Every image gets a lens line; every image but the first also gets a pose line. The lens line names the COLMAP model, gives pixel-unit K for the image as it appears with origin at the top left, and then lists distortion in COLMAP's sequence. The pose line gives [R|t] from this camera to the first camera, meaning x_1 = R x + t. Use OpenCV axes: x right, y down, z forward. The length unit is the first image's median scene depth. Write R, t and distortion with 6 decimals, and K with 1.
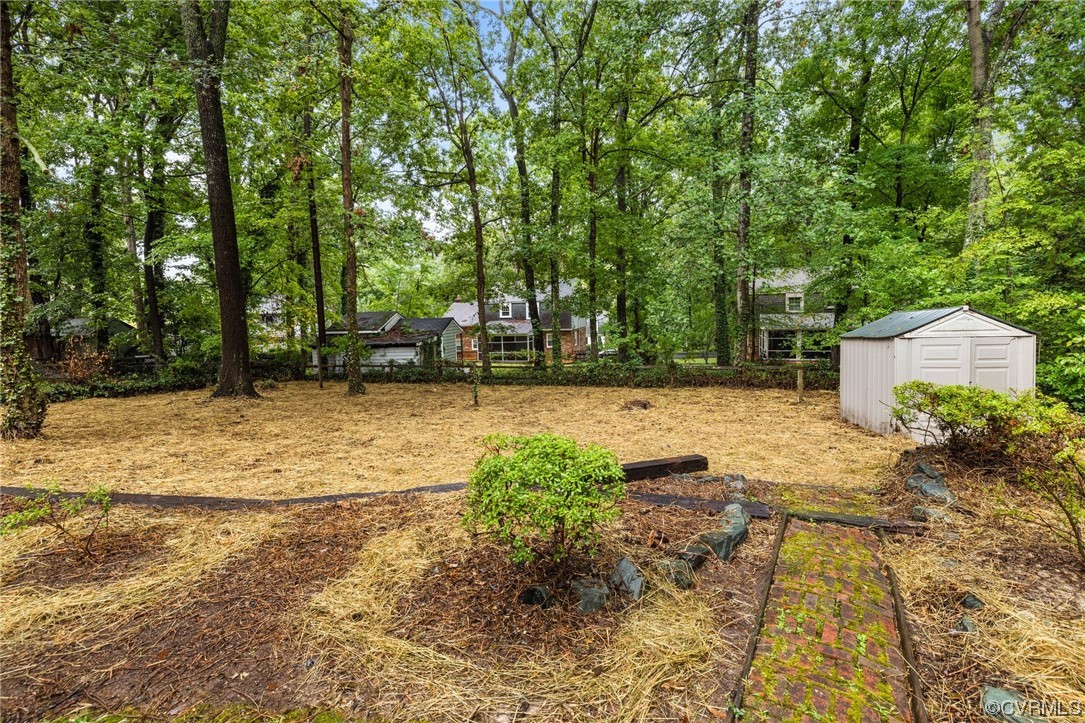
lens RADIAL K [[495.2, 0, 542.5], [0, 495.2, 361.5], [0, 0, 1]] dist [-0.001682, 0.000010]
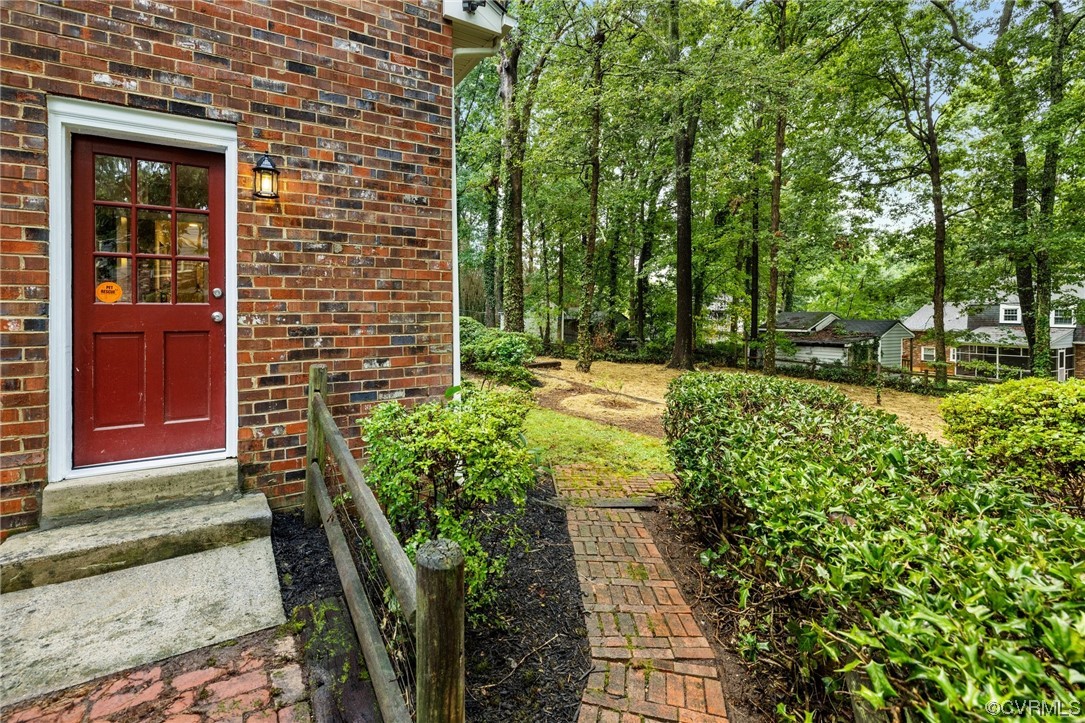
lens RADIAL K [[566.1, 0, 541.5], [0, 566.1, 335.5], [0, 0, 1]] dist [-0.000776, -0.000166]
pose [[0.671605, 0.059898, -0.738484, 0.195615], [-0.096420, 0.995316, -0.006959, 0.013943], [0.734609, 0.075878, 0.674235, -0.254782]]
